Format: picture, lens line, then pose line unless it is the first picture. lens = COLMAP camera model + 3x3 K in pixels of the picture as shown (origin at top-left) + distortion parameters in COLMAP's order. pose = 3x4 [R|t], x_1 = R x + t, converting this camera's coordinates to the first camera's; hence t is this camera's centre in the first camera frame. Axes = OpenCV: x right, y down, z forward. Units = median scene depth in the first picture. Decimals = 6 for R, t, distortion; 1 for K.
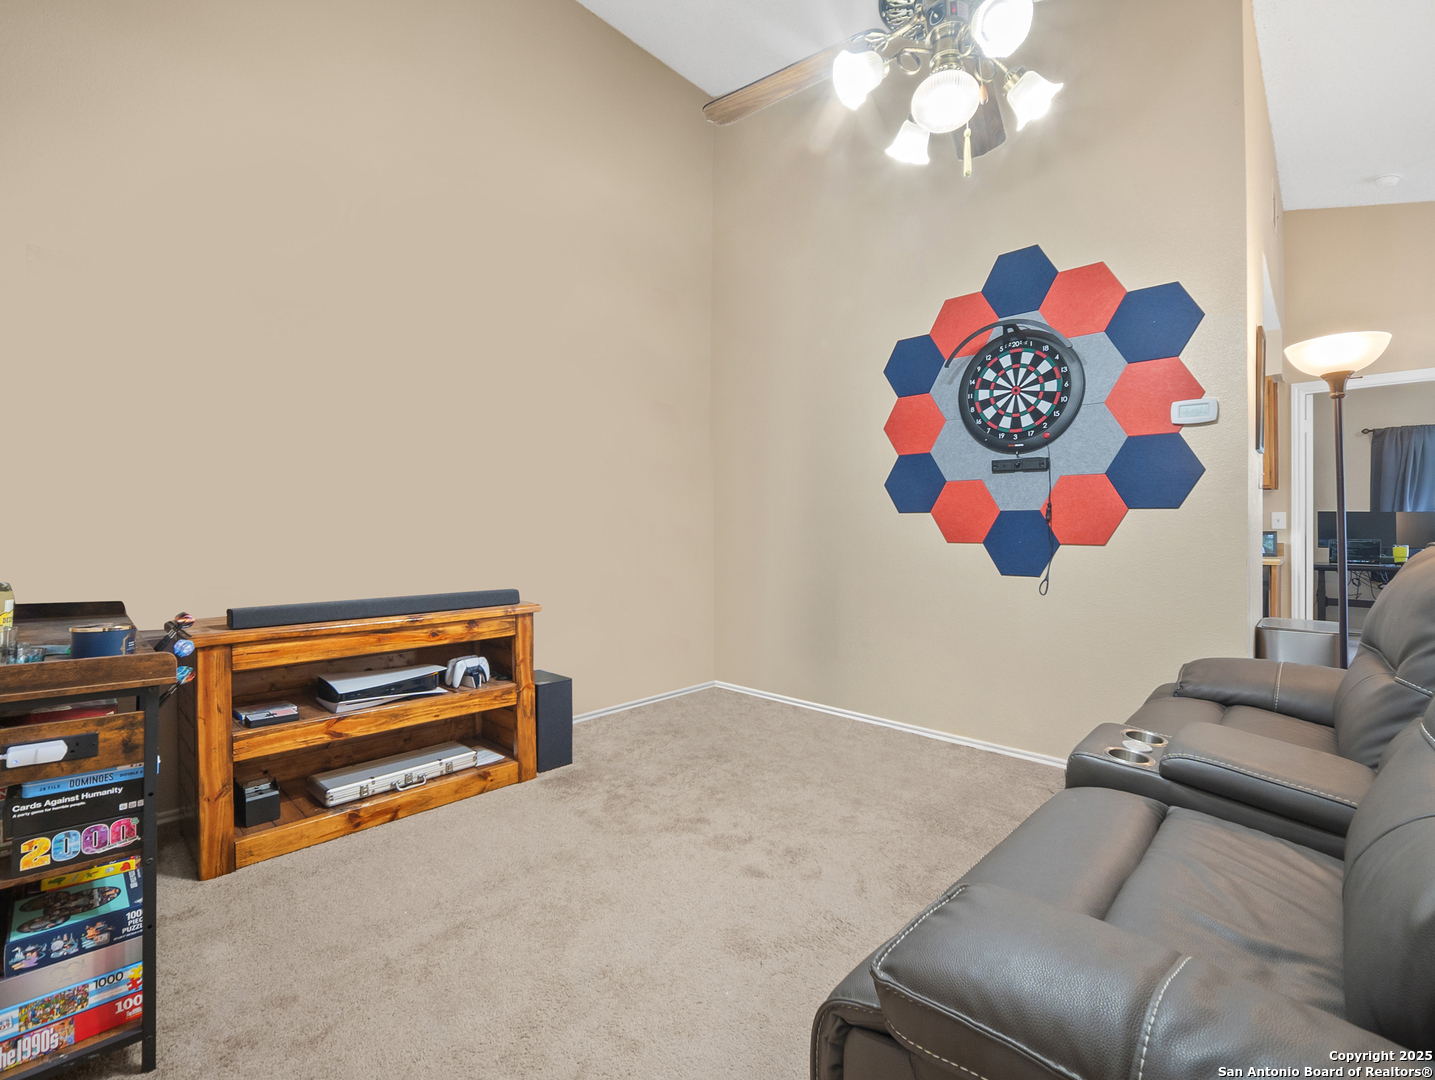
lens RADIAL K [[649.4, 0, 723.1], [0, 649.4, 529.8], [0, 0, 1]] dist [-0.018198, 0.004607]
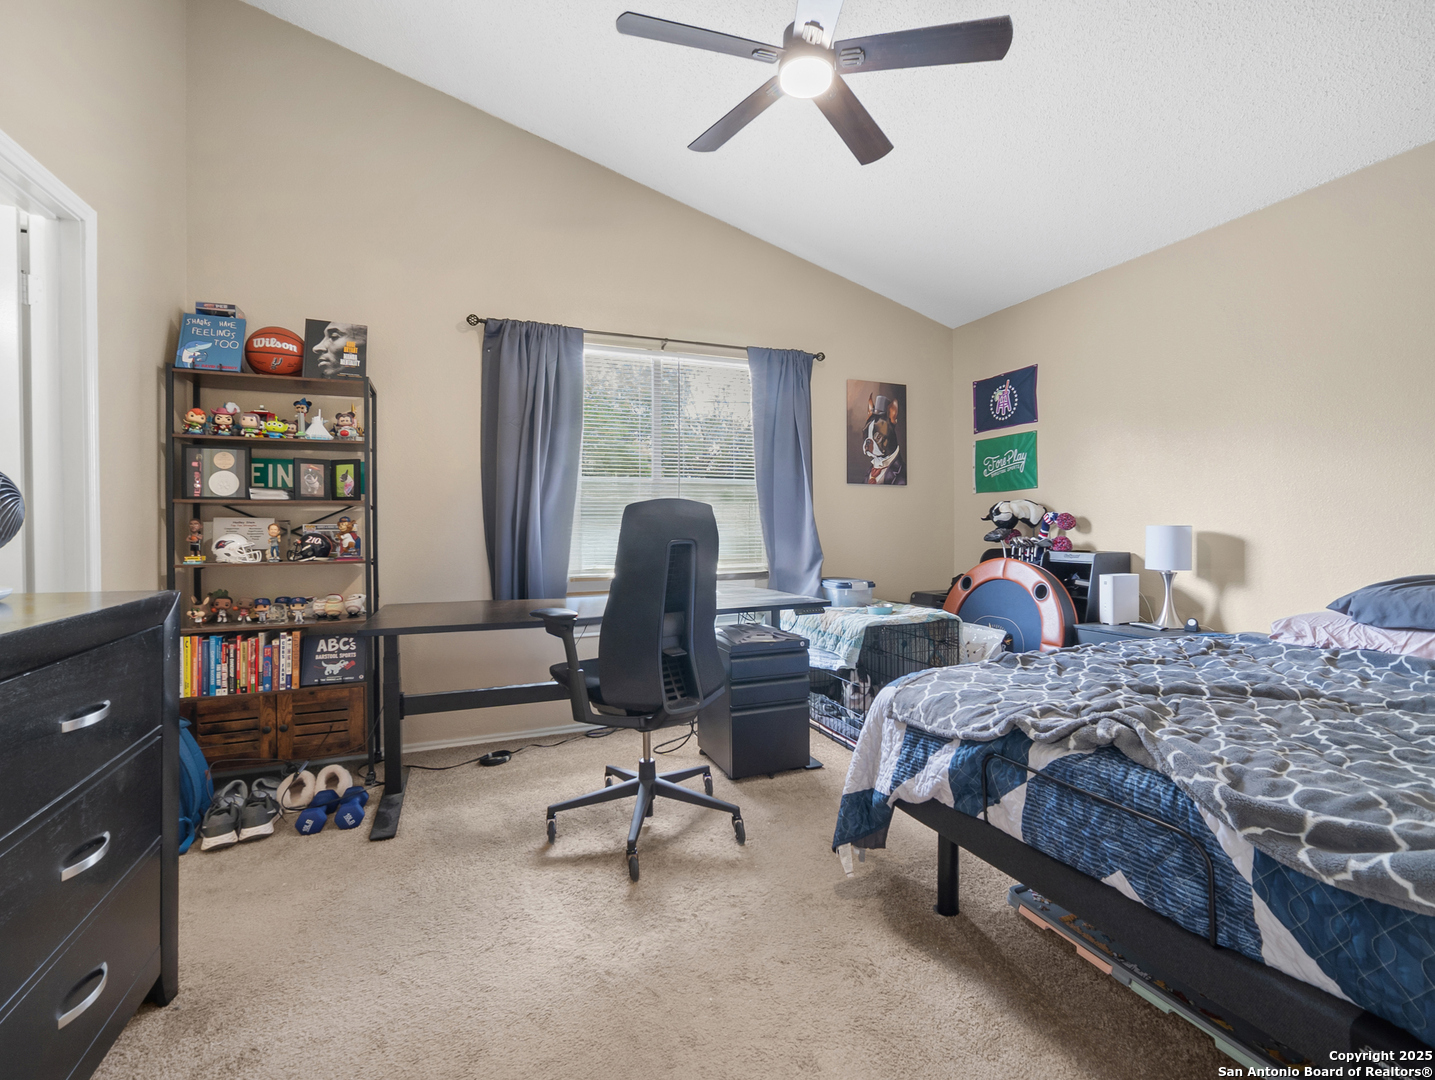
lens RADIAL K [[649.4, 0, 710.7], [0, 649.4, 524.9], [0, 0, 1]] dist [-0.018198, 0.004607]
pose [[0.411539, -0.006611, 0.911368, 1.724014], [0.006419, 0.999970, 0.004355, -0.006975], [-0.911369, 0.004058, 0.411569, 1.736547]]
